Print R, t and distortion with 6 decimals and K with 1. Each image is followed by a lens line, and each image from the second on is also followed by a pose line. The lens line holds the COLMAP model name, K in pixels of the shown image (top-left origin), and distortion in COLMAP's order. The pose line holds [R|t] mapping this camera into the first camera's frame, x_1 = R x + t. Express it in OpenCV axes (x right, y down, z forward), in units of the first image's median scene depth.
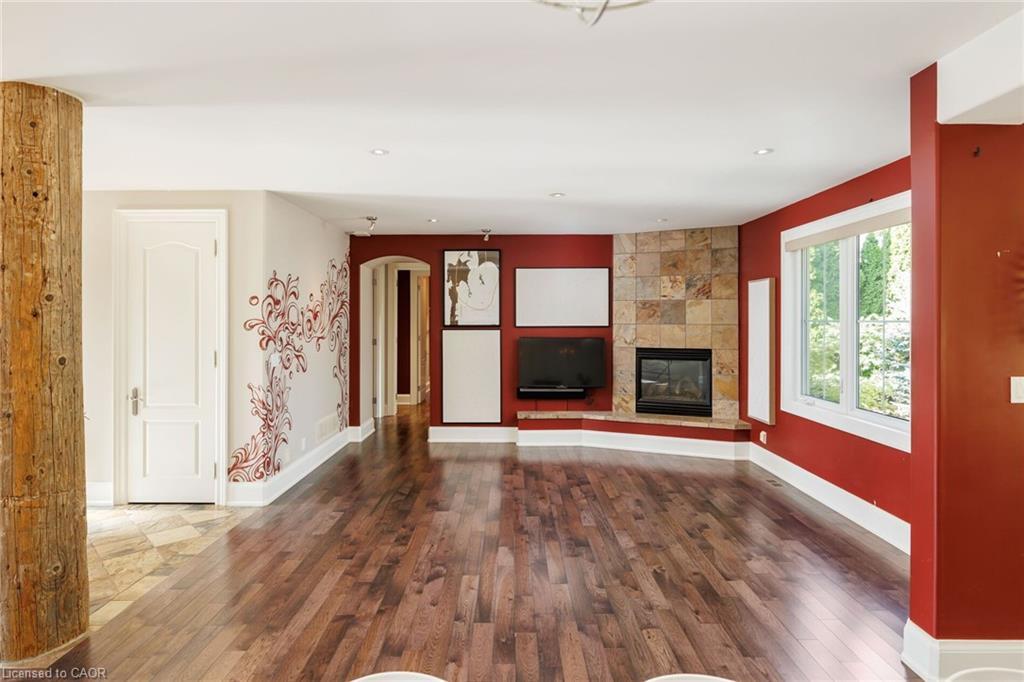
lens RADIAL K [[570.8, 0, 514.0], [0, 570.8, 323.6], [0, 0, 1]] dist [0.000864, 0.000303]
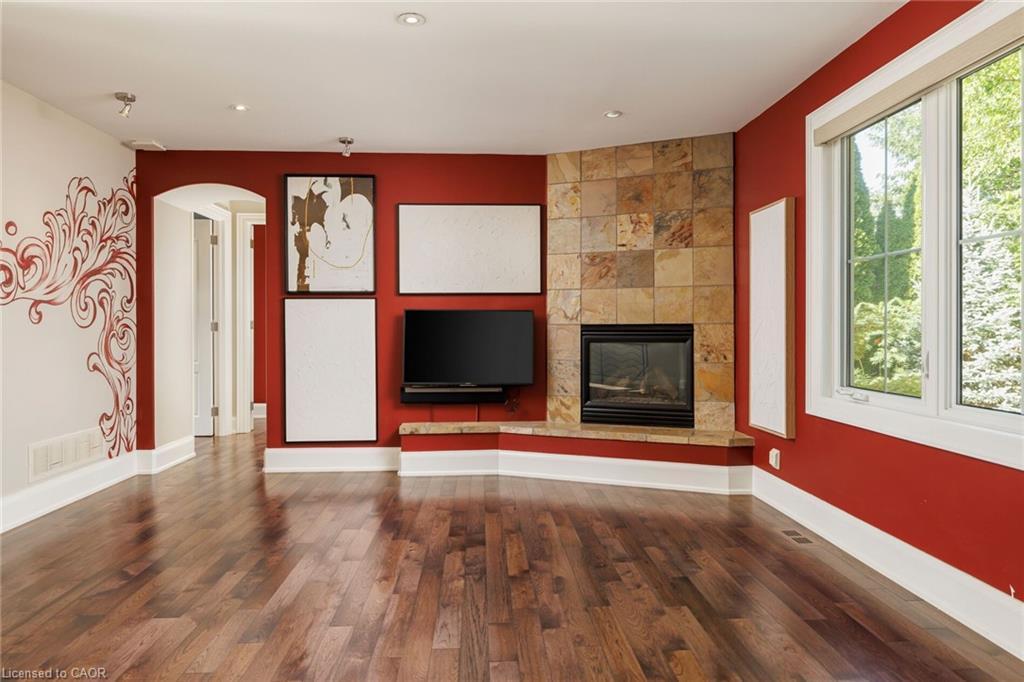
lens RADIAL K [[653.7, 0, 509.7], [0, 653.7, 330.5], [0, 0, 1]] dist [0.003942, 0.000438]
pose [[0.998451, -0.004011, 0.055497, 0.092234], [0.003742, 0.999981, 0.004949, 0.046402], [-0.055516, -0.004733, 0.998447, 0.256832]]
